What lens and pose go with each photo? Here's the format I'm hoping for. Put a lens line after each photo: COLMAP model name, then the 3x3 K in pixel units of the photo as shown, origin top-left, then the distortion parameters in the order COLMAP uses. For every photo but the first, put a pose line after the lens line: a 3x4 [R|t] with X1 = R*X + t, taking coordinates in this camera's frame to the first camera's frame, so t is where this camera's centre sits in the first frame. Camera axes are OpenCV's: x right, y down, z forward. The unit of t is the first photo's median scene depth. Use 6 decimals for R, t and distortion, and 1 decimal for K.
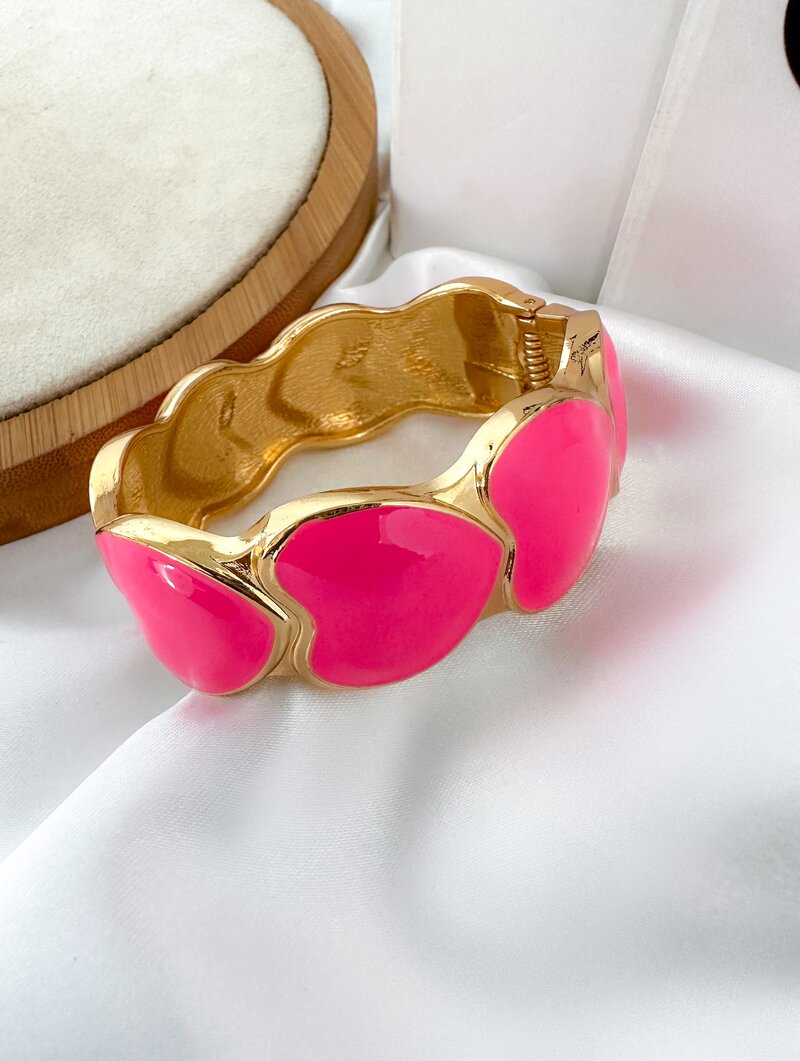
lens RADIAL K [[733.5, 0, 401.5], [0, 733.5, 528.5], [0, 0, 1]] dist [0.001501, -0.002239]
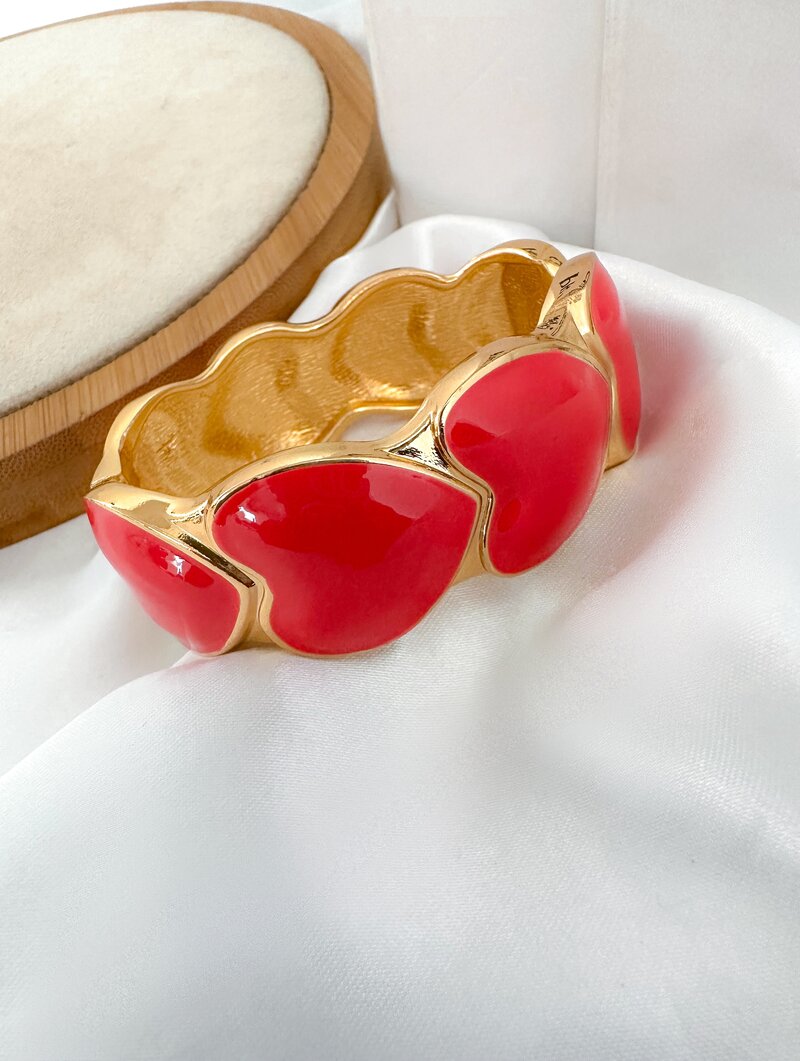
lens RADIAL K [[739.9, 0, 447.5], [0, 739.9, 532.1], [0, 0, 1]] dist [0.002634, 0.003094]
pose [[0.993600, -0.096157, -0.059269, 0.090979], [0.092888, 0.994120, -0.055657, 0.121156], [0.064272, 0.049796, 0.996689, 0.003645]]
